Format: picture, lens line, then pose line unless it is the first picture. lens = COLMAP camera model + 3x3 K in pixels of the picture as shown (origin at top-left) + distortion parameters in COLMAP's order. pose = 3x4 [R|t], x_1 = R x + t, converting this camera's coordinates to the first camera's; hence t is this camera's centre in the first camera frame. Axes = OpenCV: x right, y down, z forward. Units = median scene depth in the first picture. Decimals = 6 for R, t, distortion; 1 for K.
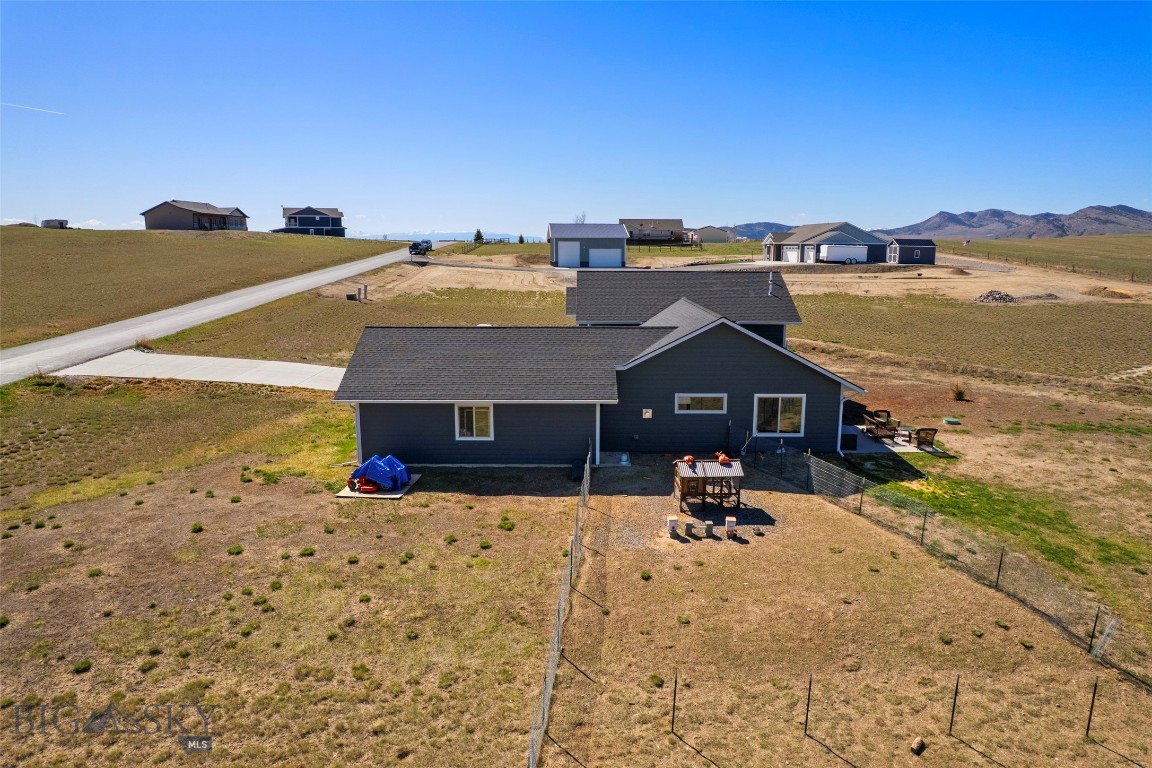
lens RADIAL K [[736.8, 0, 573.4], [0, 736.8, 376.4], [0, 0, 1]] dist [-0.085351, 0.073787]
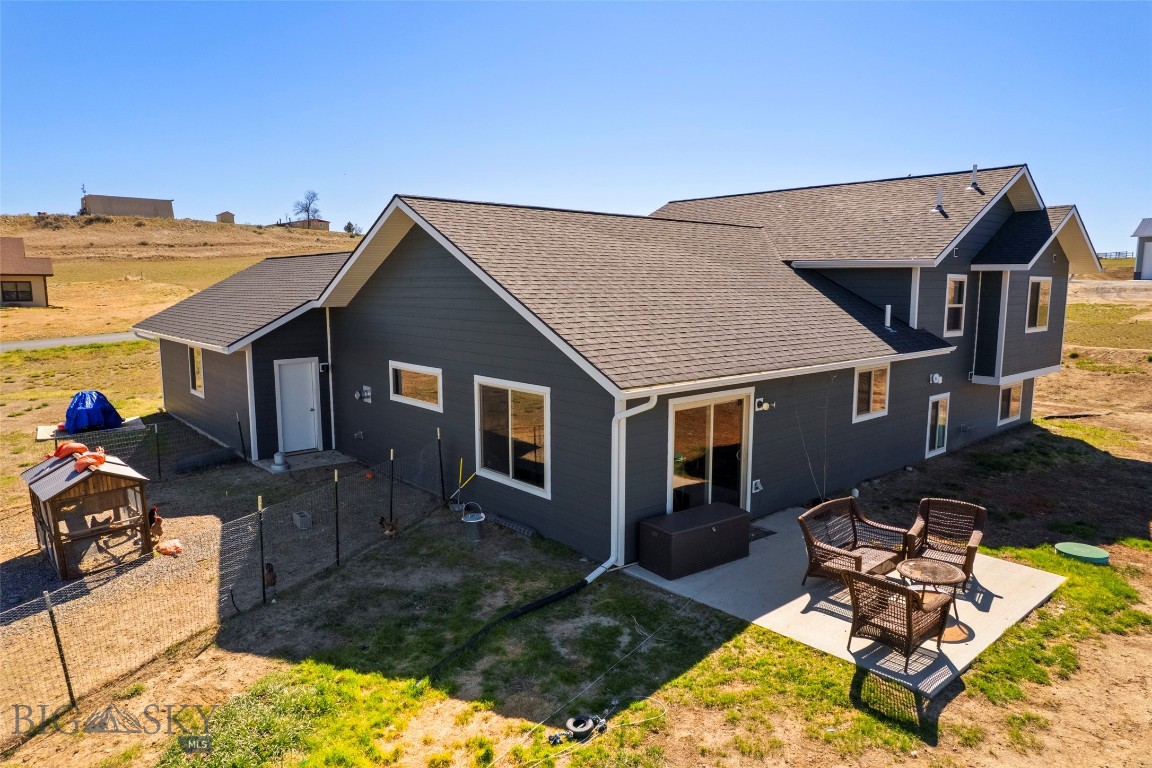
lens RADIAL K [[743.7, 0, 576.4], [0, 743.7, 364.7], [0, 0, 1]] dist [-0.101124, 0.090837]
pose [[0.667790, 0.081467, -0.739878, 0.638074], [-0.130129, 0.991463, -0.008281, 0.014238], [0.732887, 0.101809, 0.672690, 0.786705]]
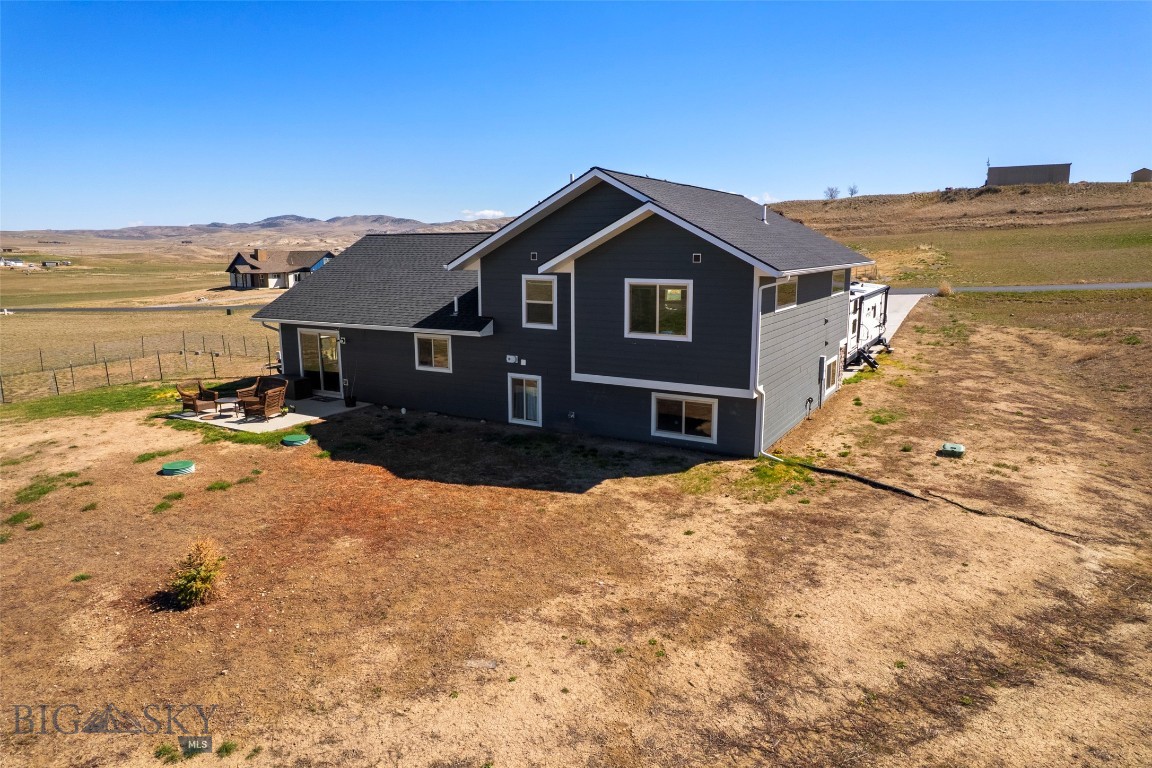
lens RADIAL K [[736.8, 0, 573.4], [0, 736.8, 376.4], [0, 0, 1]] dist [-0.085351, 0.073787]
pose [[-0.487165, 0.153889, -0.859644, 0.999446], [-0.147402, 0.955740, 0.254625, -0.197036], [0.860781, 0.250758, -0.442919, 1.780496]]
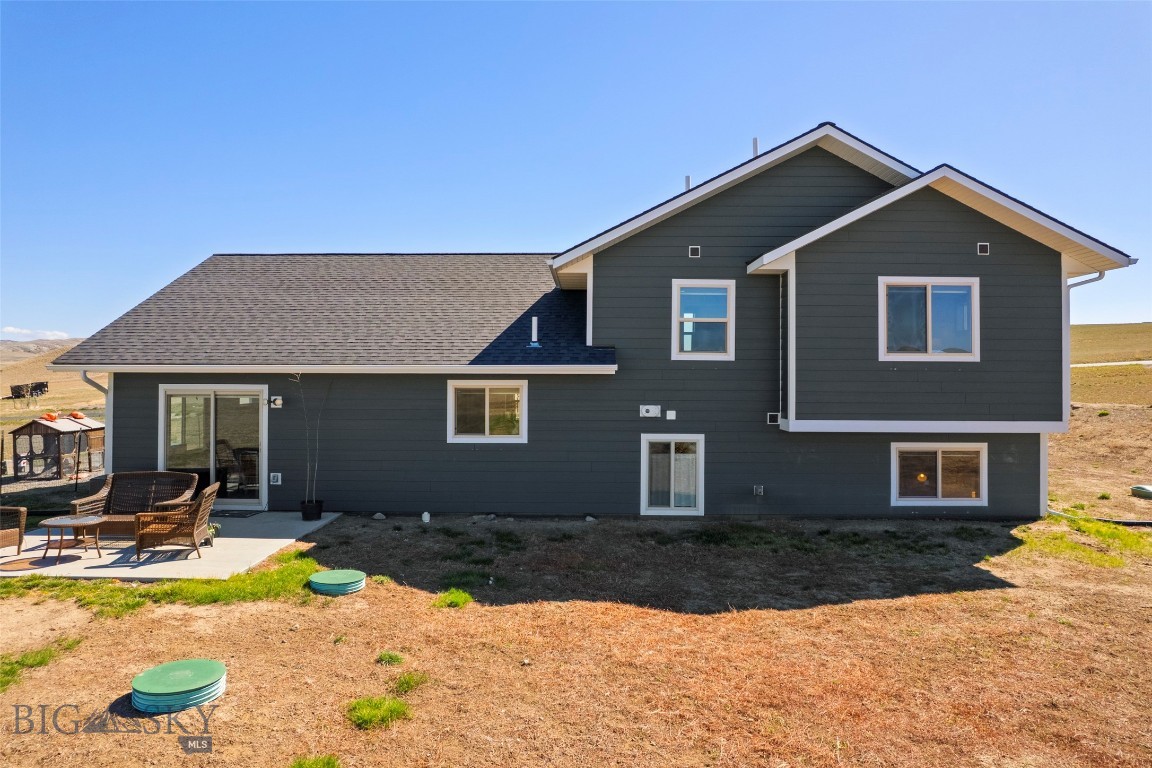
lens RADIAL K [[743.7, 0, 576.4], [0, 743.7, 364.7], [0, 0, 1]] dist [-0.101124, 0.090837]
pose [[0.006177, -0.016909, -0.999838, 0.864763], [-0.178127, 0.983848, -0.017739, -0.029983], [0.983988, 0.178207, 0.003066, 1.345137]]
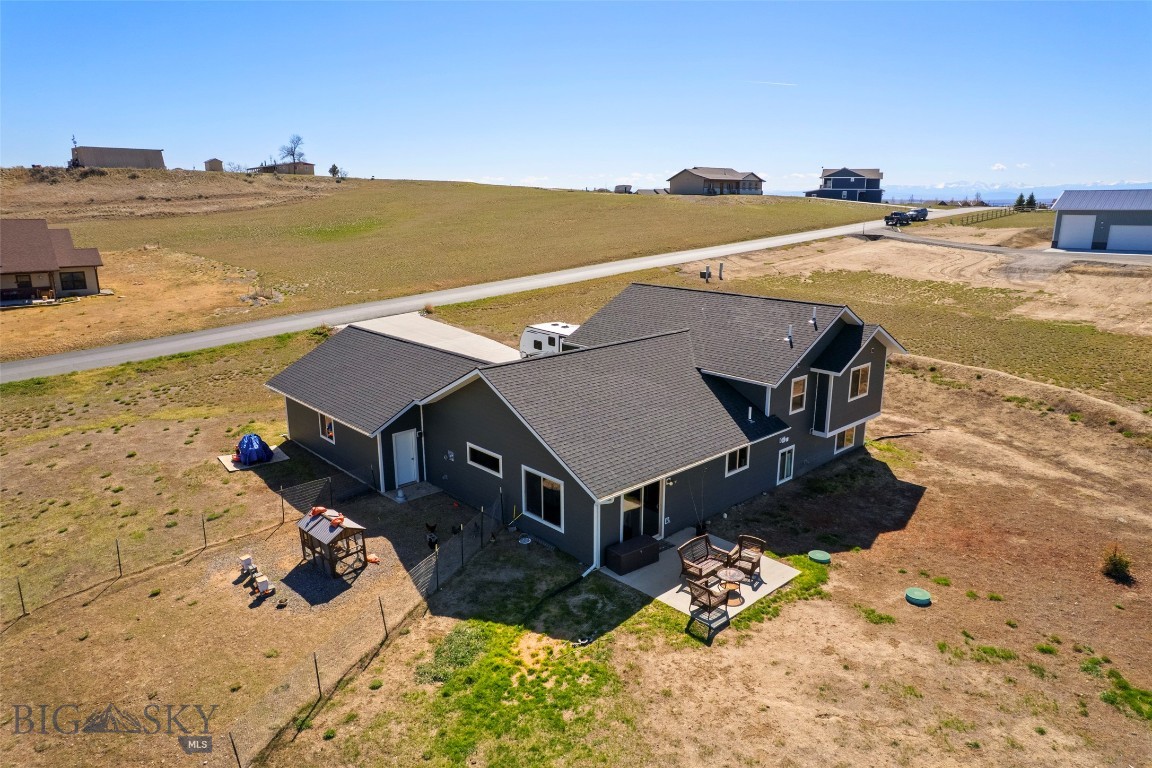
lens RADIAL K [[736.8, 0, 573.4], [0, 736.8, 376.4], [0, 0, 1]] dist [-0.085351, 0.073787]
pose [[0.687143, 0.167989, -0.706834, 0.894966], [-0.123590, 0.985748, 0.114130, -0.183260], [0.715933, 0.008934, 0.698112, 0.487210]]
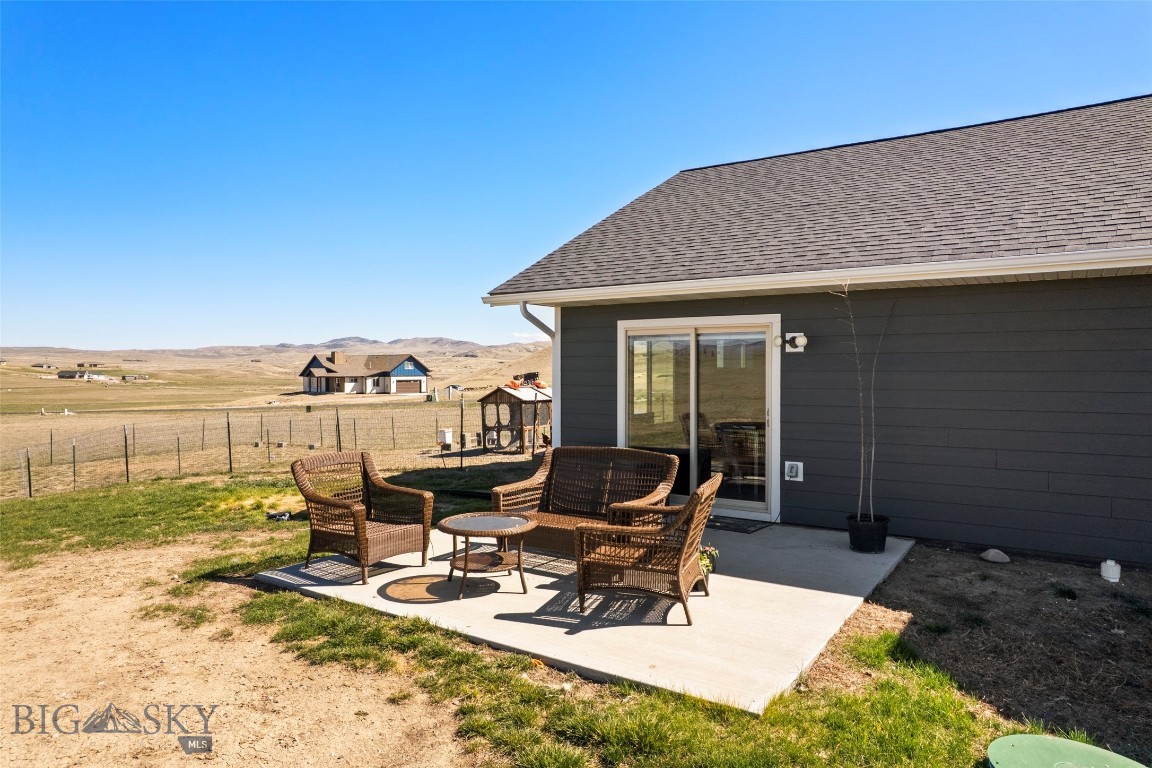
lens RADIAL K [[736.8, 0, 573.4], [0, 736.8, 376.4], [0, 0, 1]] dist [-0.085351, 0.073787]
pose [[-0.549534, 0.007826, -0.835434, 0.670959], [-0.145193, 0.983846, 0.104722, 0.015746], [0.822758, 0.178848, -0.539521, 1.244026]]
